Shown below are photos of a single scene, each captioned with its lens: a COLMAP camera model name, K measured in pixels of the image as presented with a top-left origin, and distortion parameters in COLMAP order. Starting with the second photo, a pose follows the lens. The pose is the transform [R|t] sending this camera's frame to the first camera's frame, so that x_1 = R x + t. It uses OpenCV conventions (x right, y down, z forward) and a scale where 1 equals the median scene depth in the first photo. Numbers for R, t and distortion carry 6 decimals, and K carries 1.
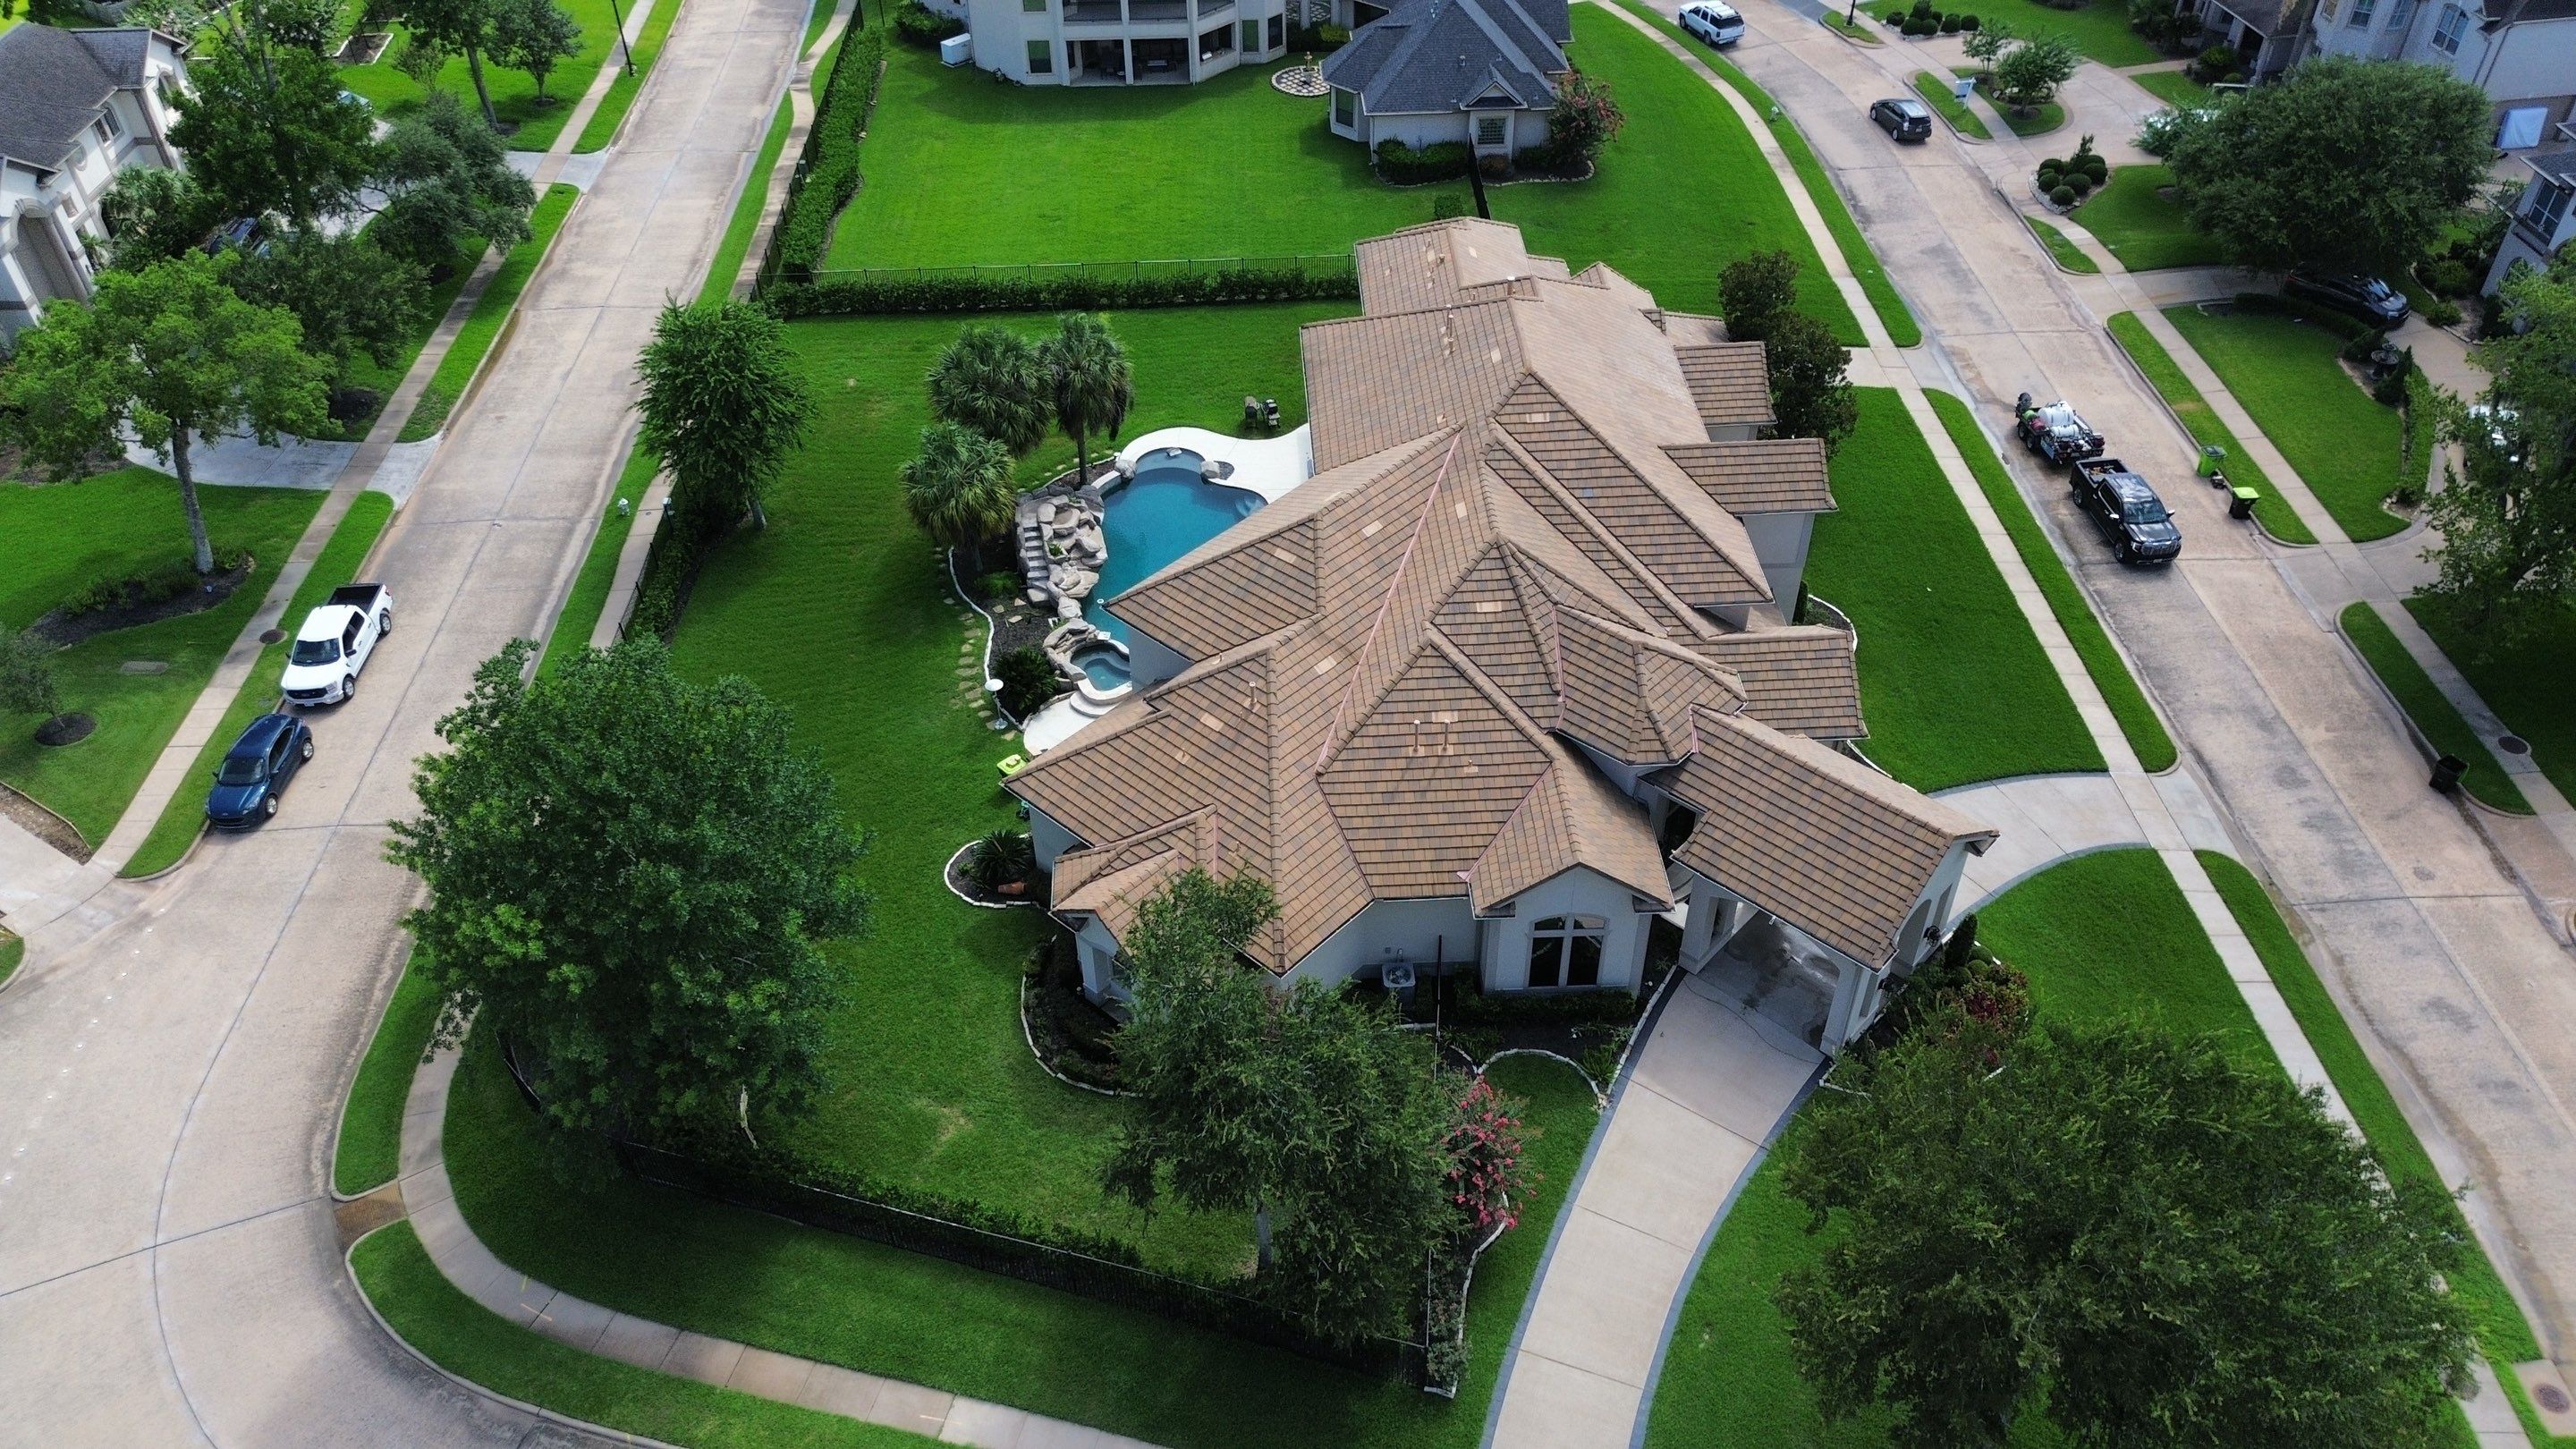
lens RADIAL K [[1820.5, 0, 1292.3], [0, 1820.5, 712.1], [0, 0, 1]] dist [0.081728, -0.095725]
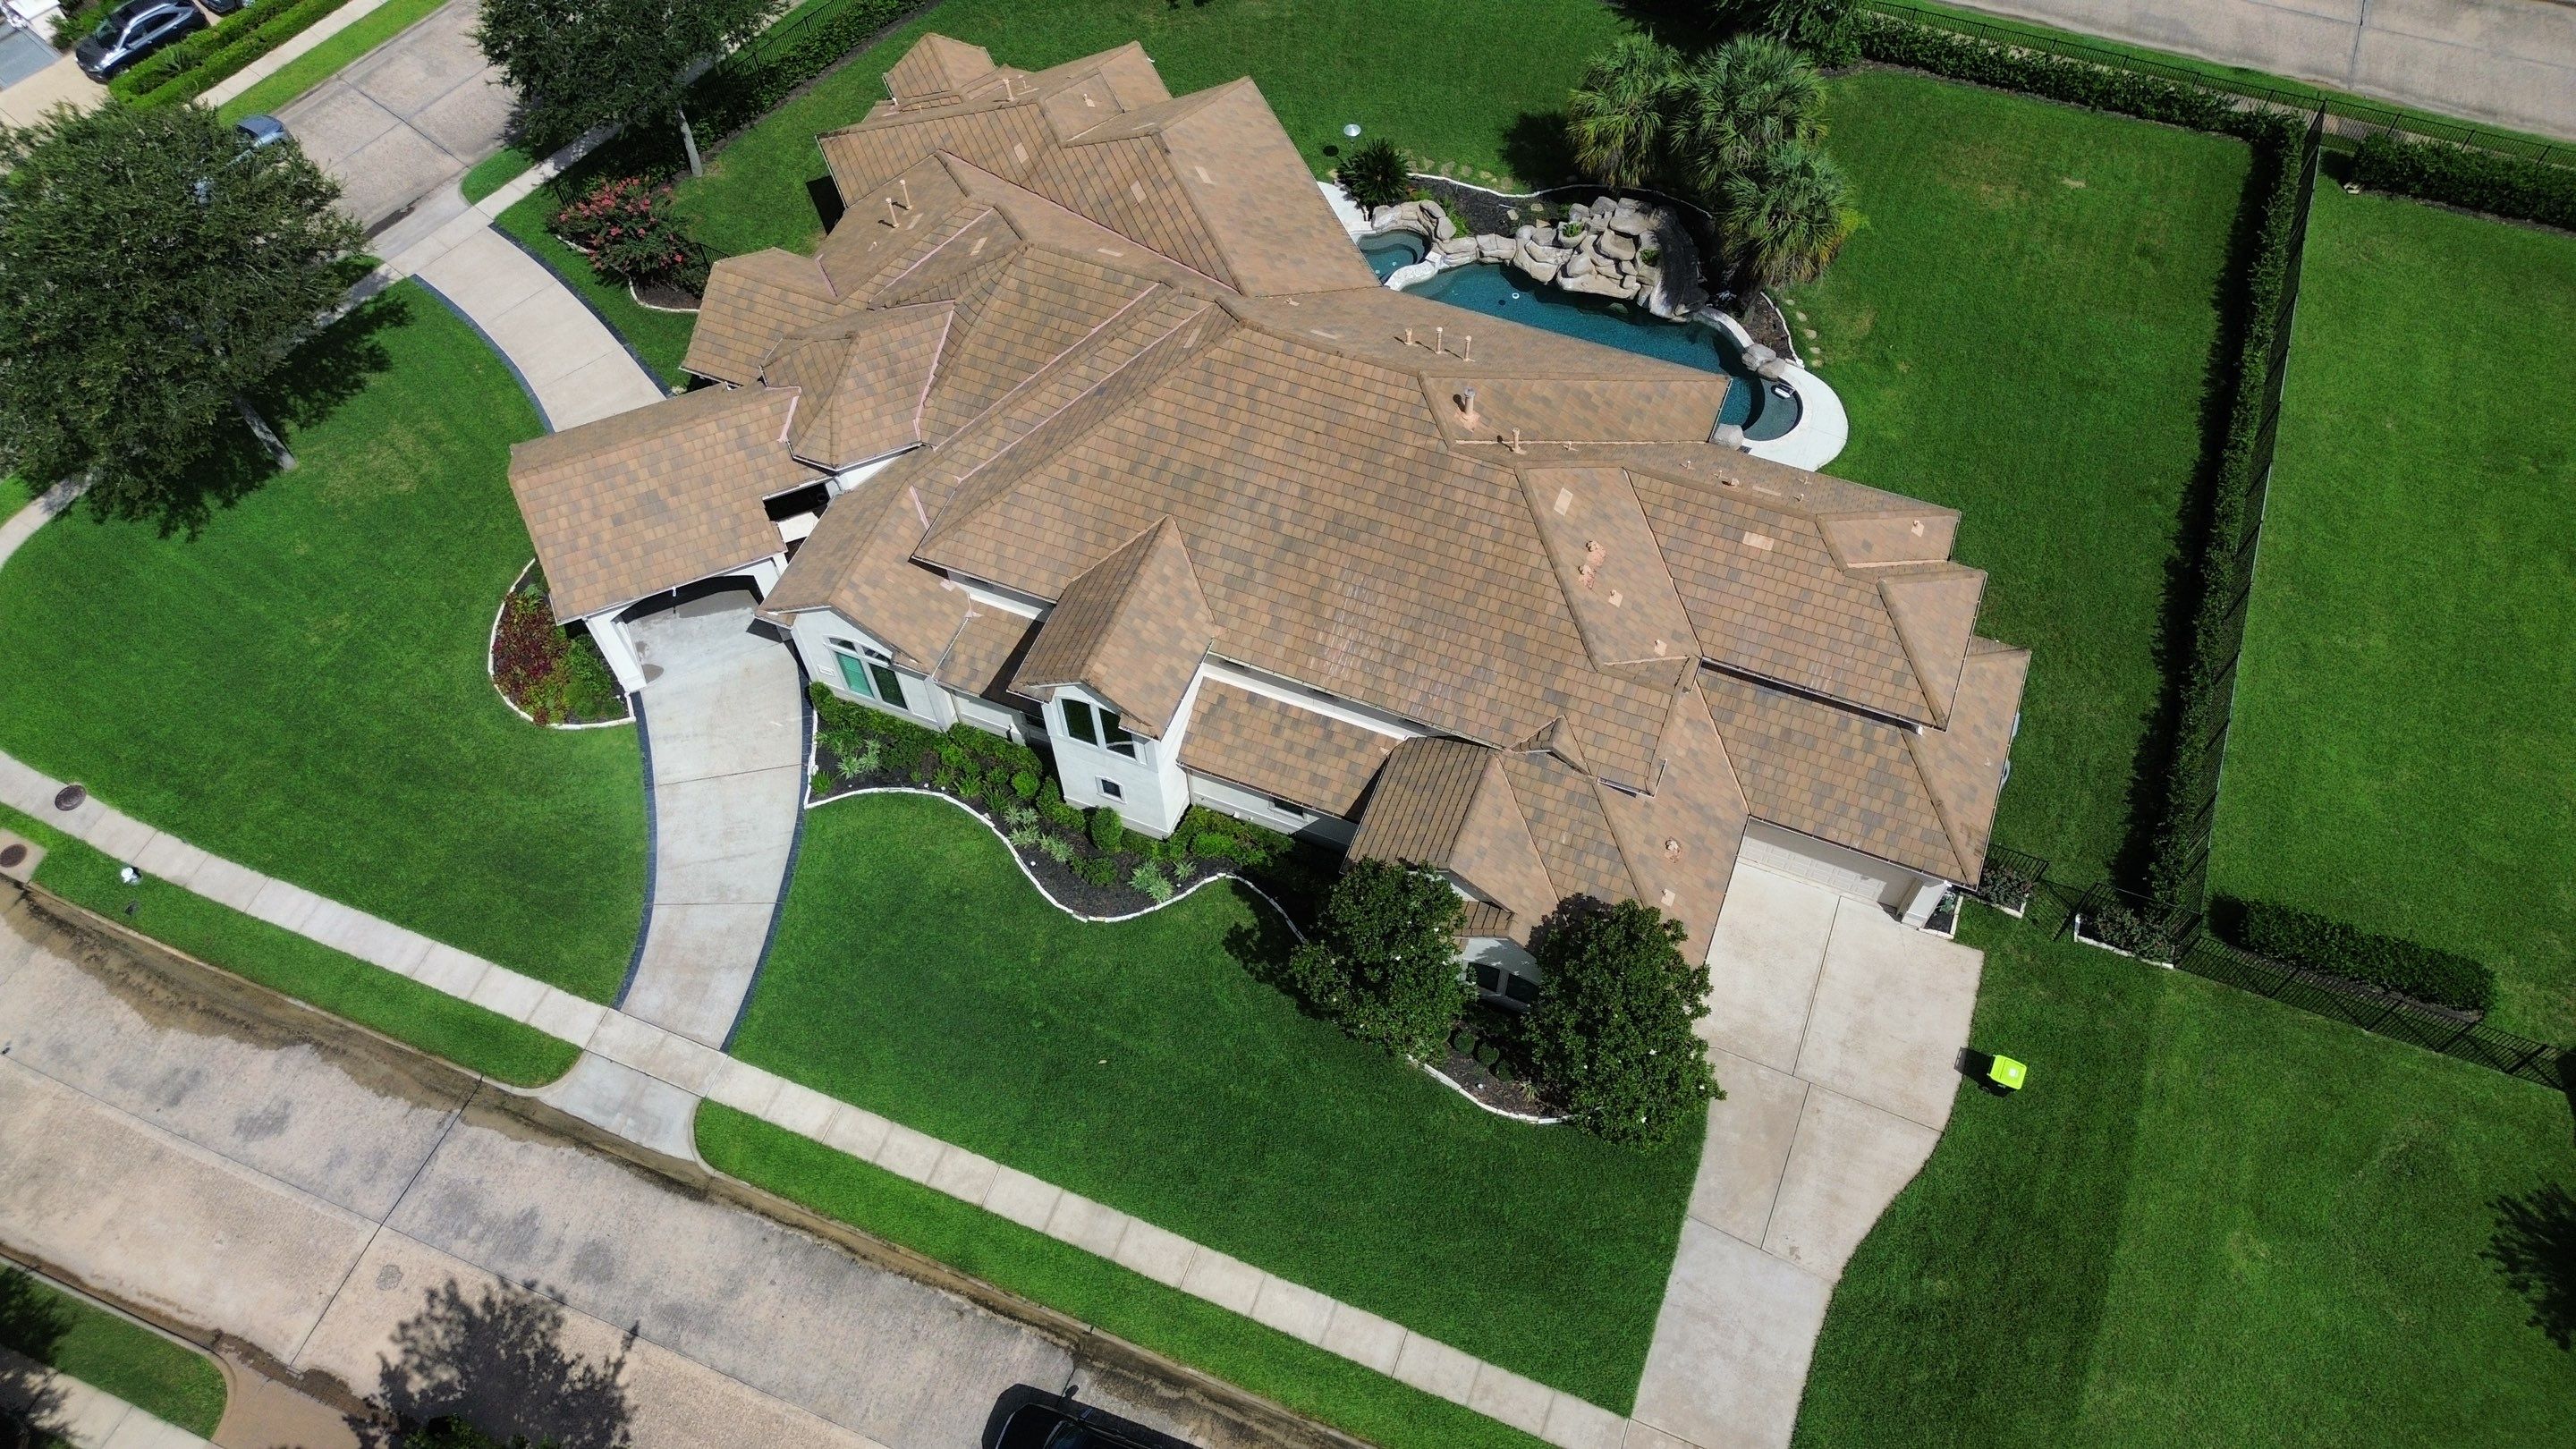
lens RADIAL K [[1807.7, 0, 1296.8], [0, 1807.7, 715.0], [0, 0, 1]] dist [0.077720, -0.080988]
pose [[-0.409317, 0.781789, -0.470388, 0.608720], [-0.571681, 0.182048, 0.800025, -0.780635], [0.711084, 0.596376, 0.372419, 0.805121]]
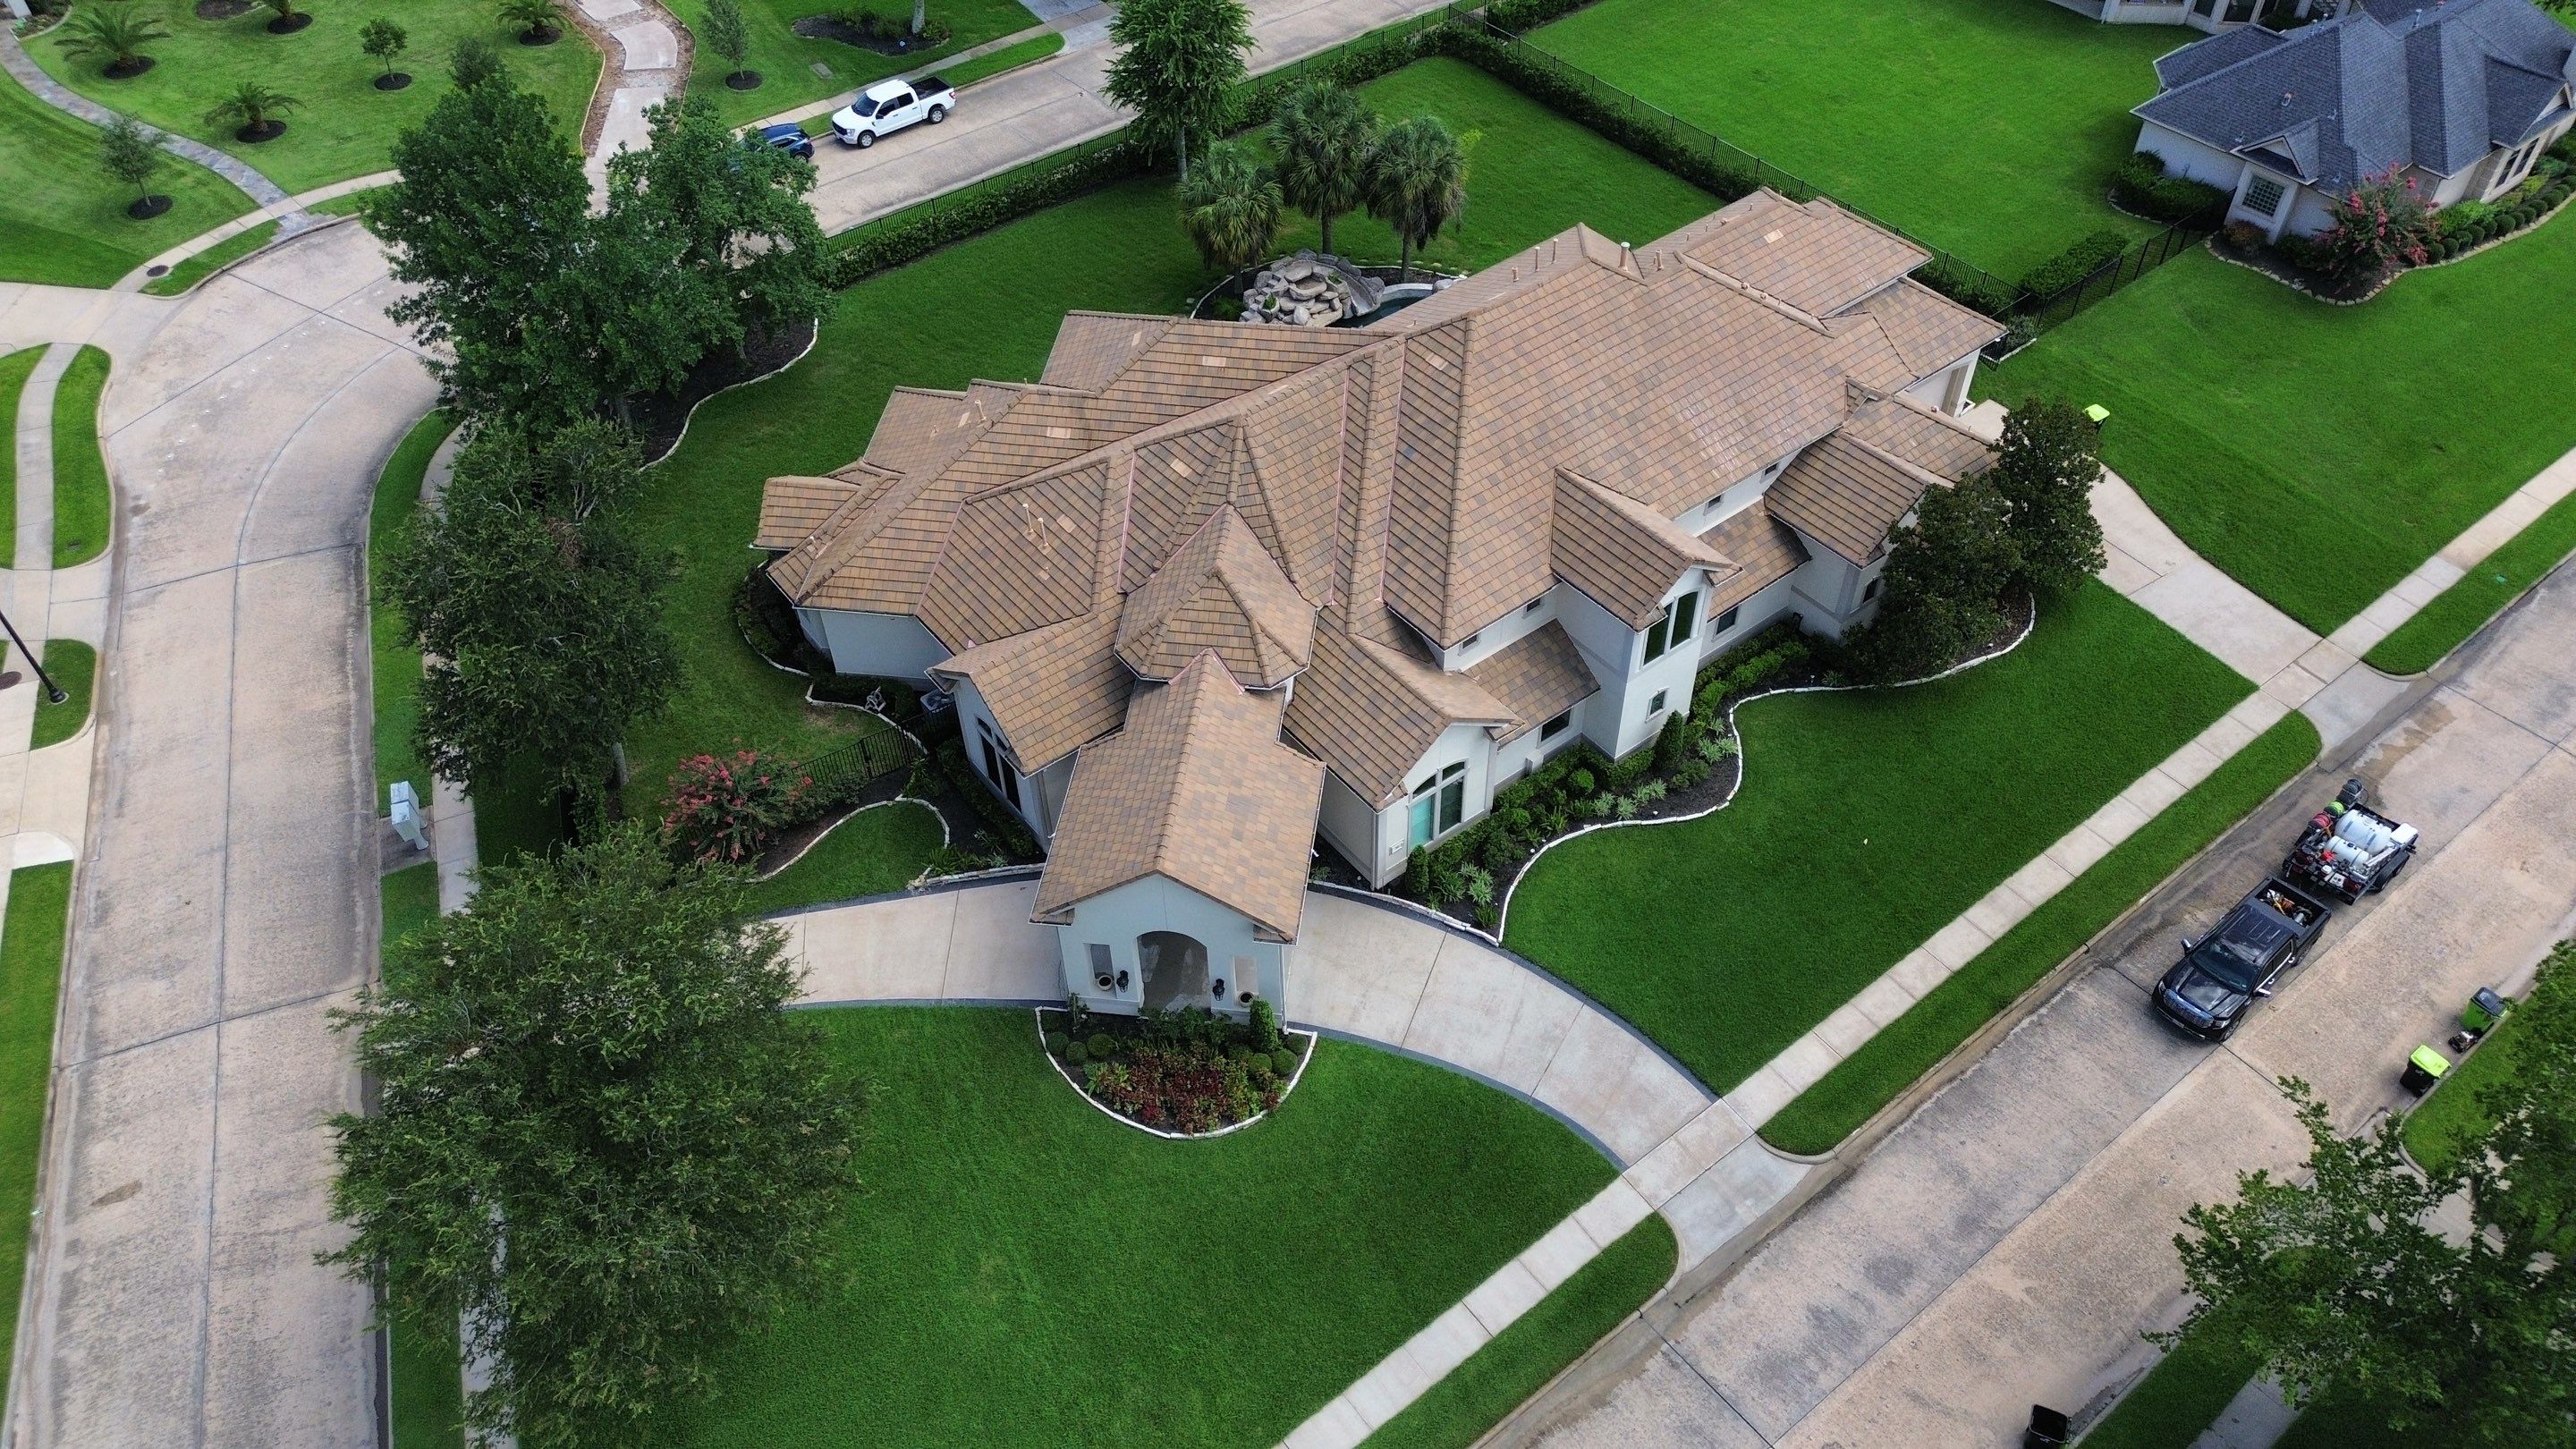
lens RADIAL K [[1812.5, 0, 1293.8], [0, 1812.5, 716.4], [0, 0, 1]] dist [0.080473, -0.087048]
pose [[0.581055, 0.582441, -0.568452, 0.701146], [-0.518996, 0.803190, 0.292453, -0.241070], [0.626912, 0.125093, 0.768982, 0.255723]]
